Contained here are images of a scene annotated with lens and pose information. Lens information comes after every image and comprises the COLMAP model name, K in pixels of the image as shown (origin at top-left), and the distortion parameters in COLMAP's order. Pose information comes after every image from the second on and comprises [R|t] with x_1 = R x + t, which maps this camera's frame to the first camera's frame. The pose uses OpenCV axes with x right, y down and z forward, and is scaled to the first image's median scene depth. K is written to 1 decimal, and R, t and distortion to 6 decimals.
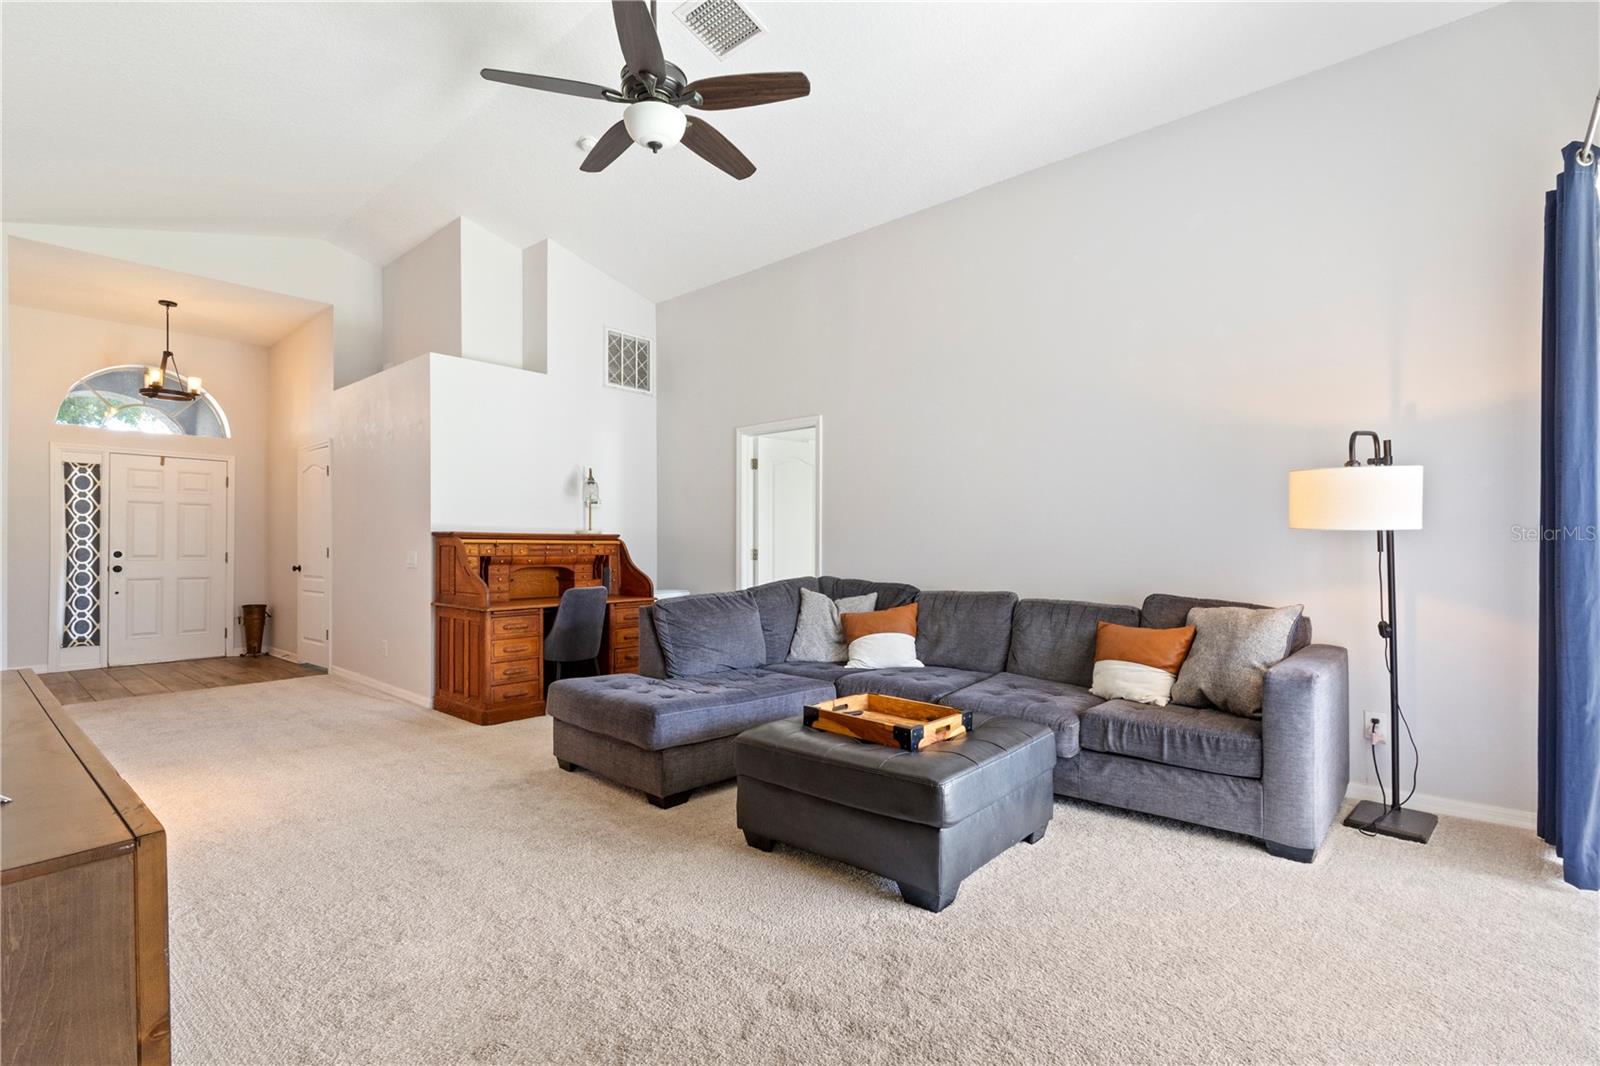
lens RADIAL K [[742.2, 0, 780.7], [0, 742.2, 544.9], [0, 0, 1]] dist [0.003357, 0.000986]
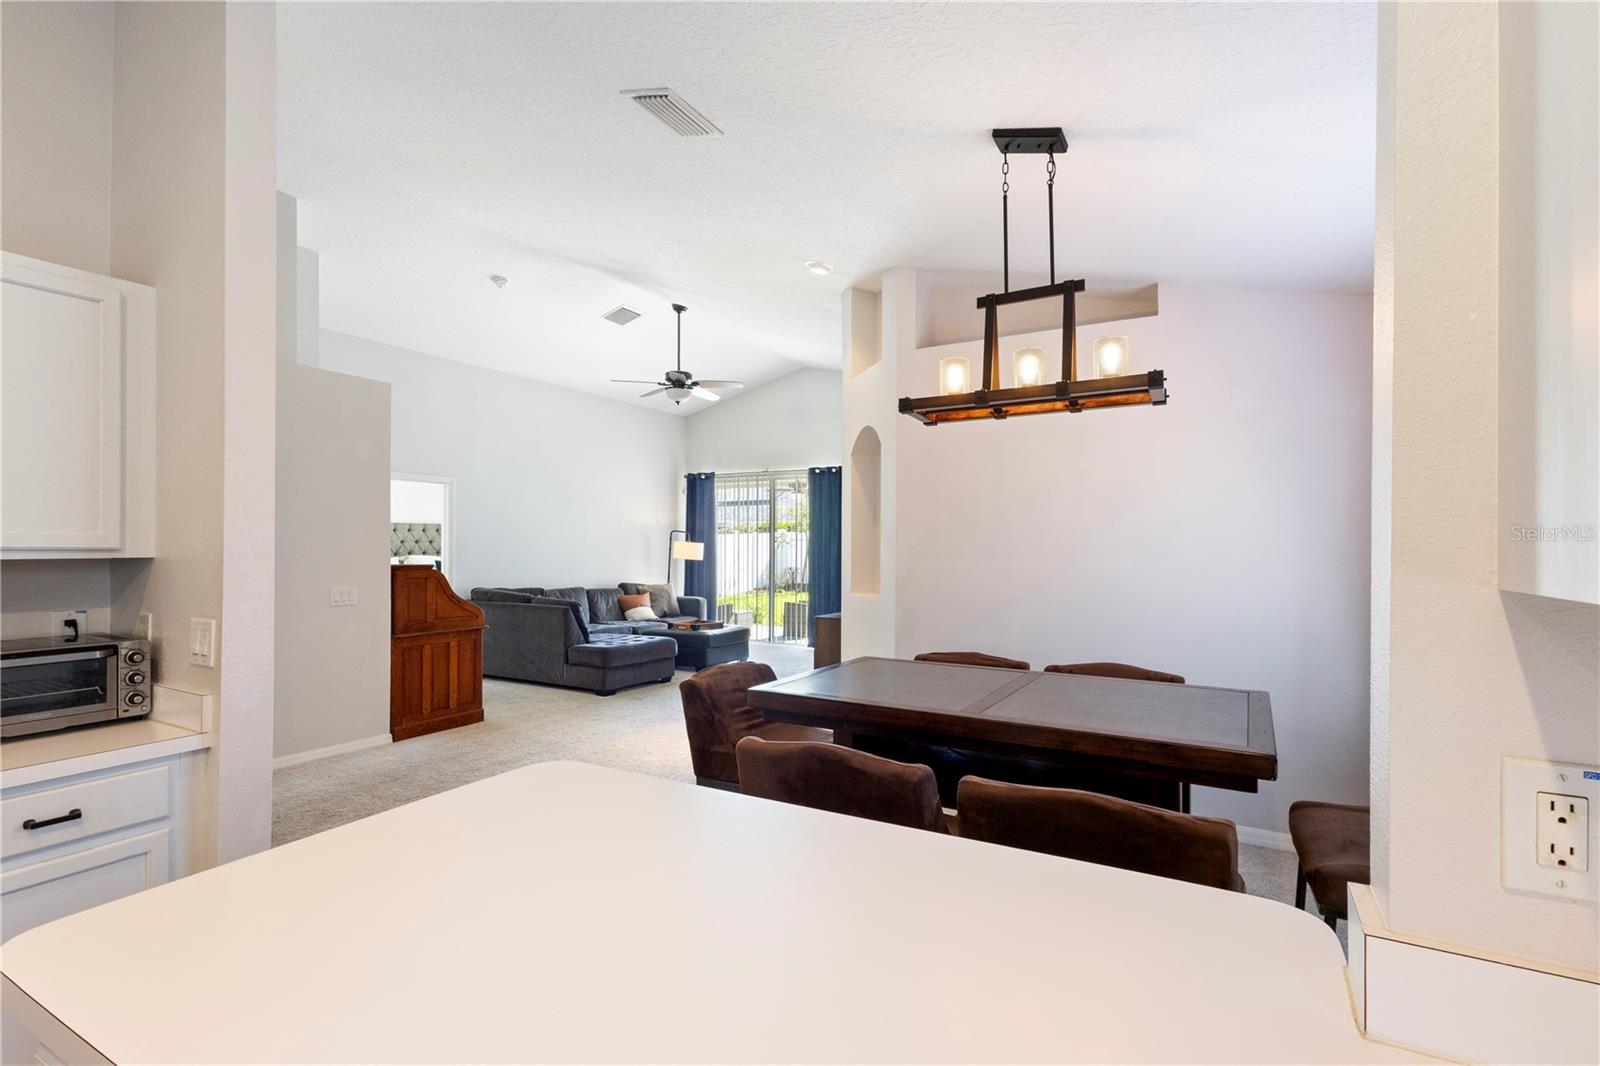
lens RADIAL K [[742.2, 0, 791.7], [0, 742.2, 532.2], [0, 0, 1]] dist [0.003357, 0.000986]
pose [[-0.208757, 0.020435, 0.977754, -1.199961], [-0.005221, 0.999744, -0.022010, -0.032249], [-0.977954, -0.009700, -0.208597, 0.523733]]
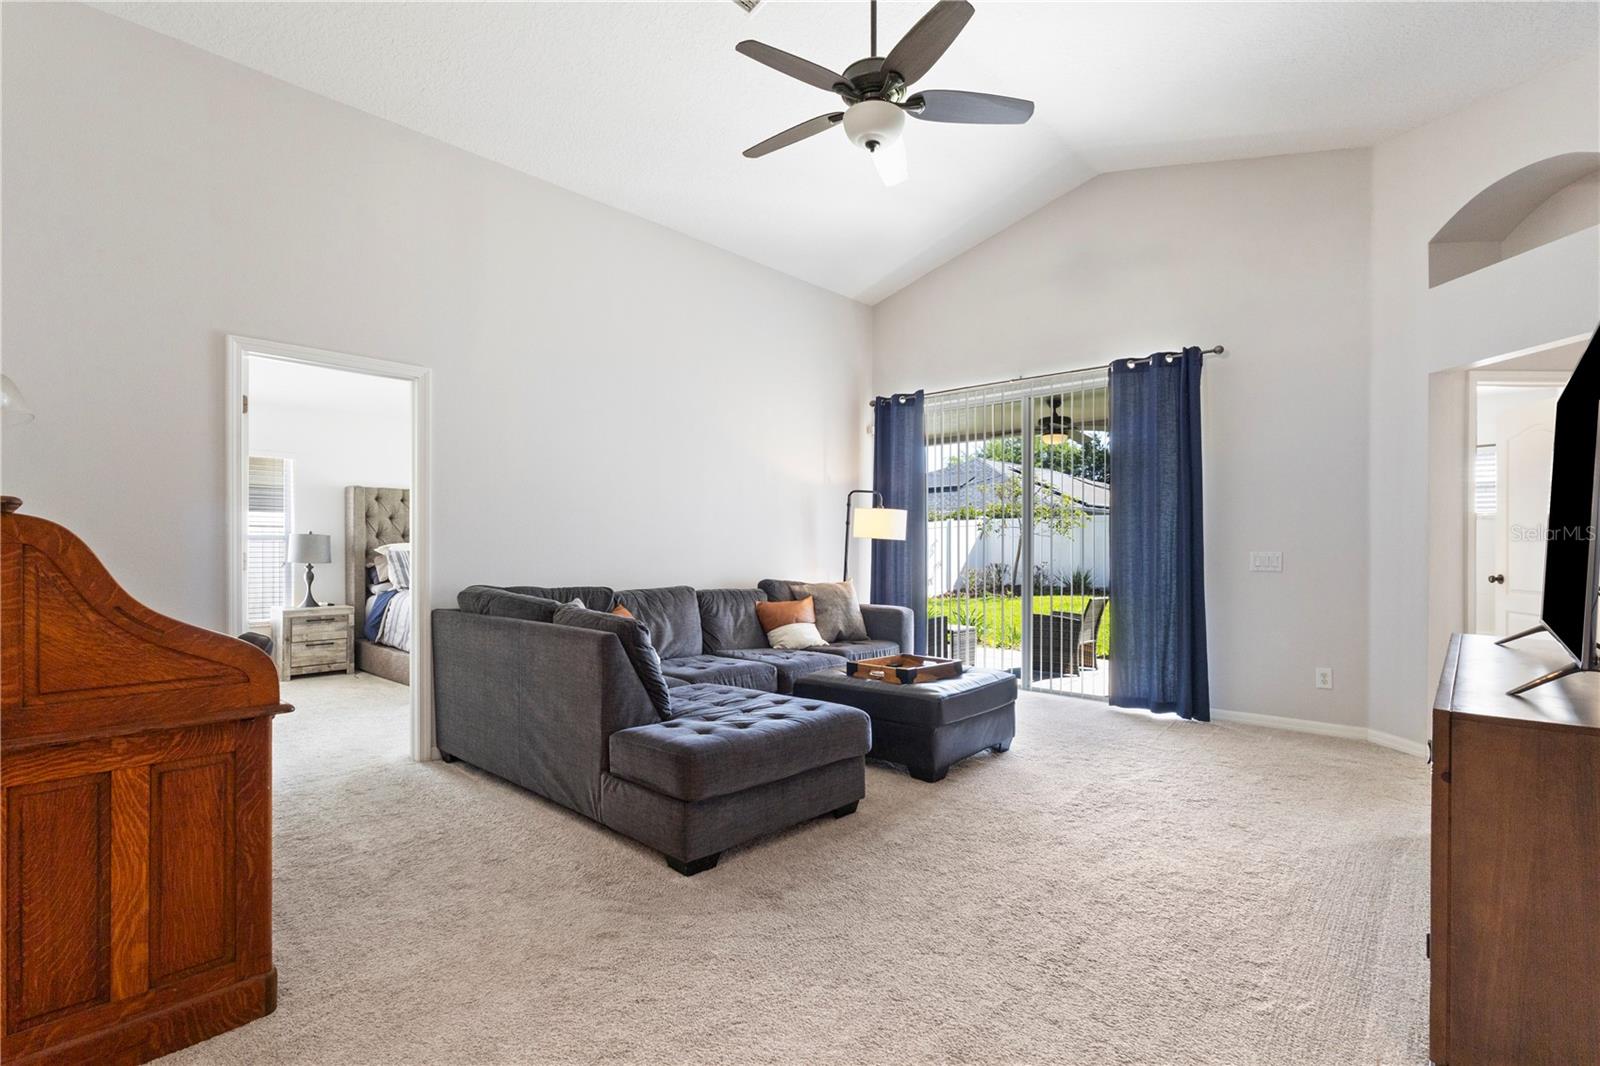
lens RADIAL K [[742.2, 0, 798.9], [0, 742.2, 549.9], [0, 0, 1]] dist [0.003357, 0.000986]
pose [[0.011922, -0.000928, 0.999928, -0.537526], [-0.001571, 0.999998, 0.000947, 0.002312], [-0.999928, -0.001582, 0.011921, 0.497191]]
